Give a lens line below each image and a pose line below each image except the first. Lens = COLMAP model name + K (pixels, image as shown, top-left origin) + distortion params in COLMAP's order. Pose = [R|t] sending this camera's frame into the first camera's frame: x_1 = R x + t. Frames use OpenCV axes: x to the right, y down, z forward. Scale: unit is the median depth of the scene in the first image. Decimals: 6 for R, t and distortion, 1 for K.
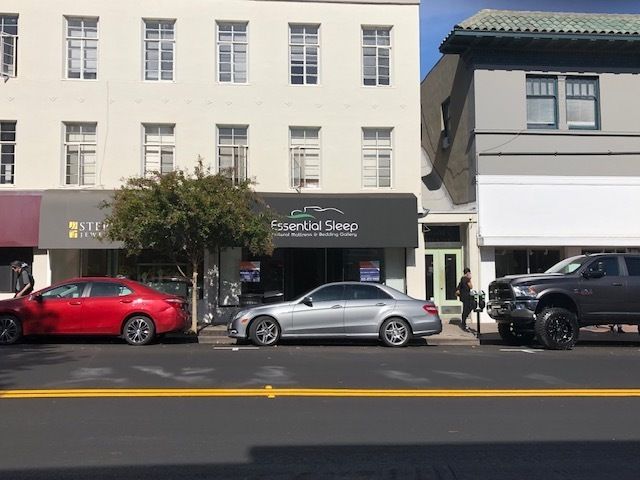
lens RADIAL K [[591.3, 0, 320.0], [0, 591.3, 240.0], [0, 0, 1]] dist [0.001180, -0.000097]
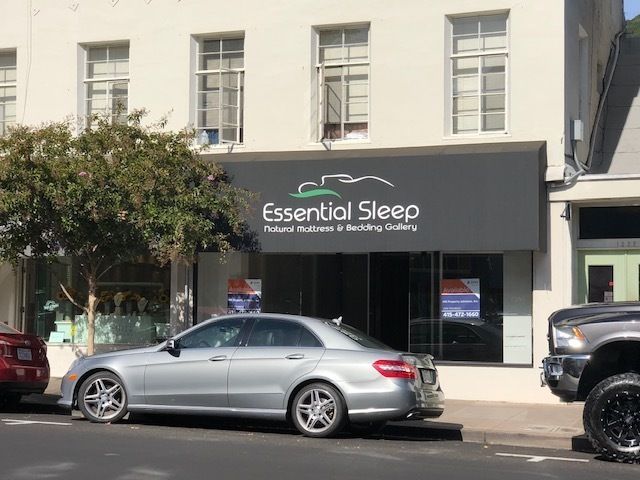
lens RADIAL K [[1218.1, 0, 320.0], [0, 1218.1, 240.0], [0, 0, 1]] dist [-0.397163, 4.852453]
pose [[0.903148, -0.012363, -0.429152, 0.426871], [0.011740, 0.999923, -0.004099, 0.005398], [0.429170, -0.001337, 0.903223, 0.011138]]
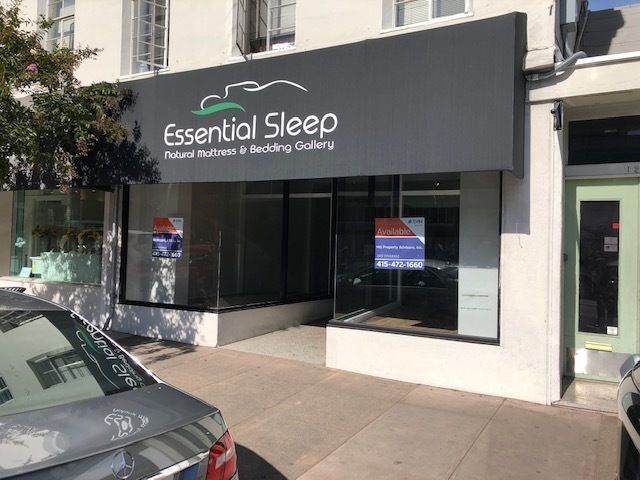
lens RADIAL K [[536.3, 0, 320.3], [0, 536.3, 233.8], [0, 0, 1]] dist [0.012150, -0.001971]
pose [[0.827921, 0.017930, -0.560559, 0.238352], [0.003844, 0.999284, 0.037641, 0.033791], [0.560832, -0.033319, 0.827259, 0.695017]]
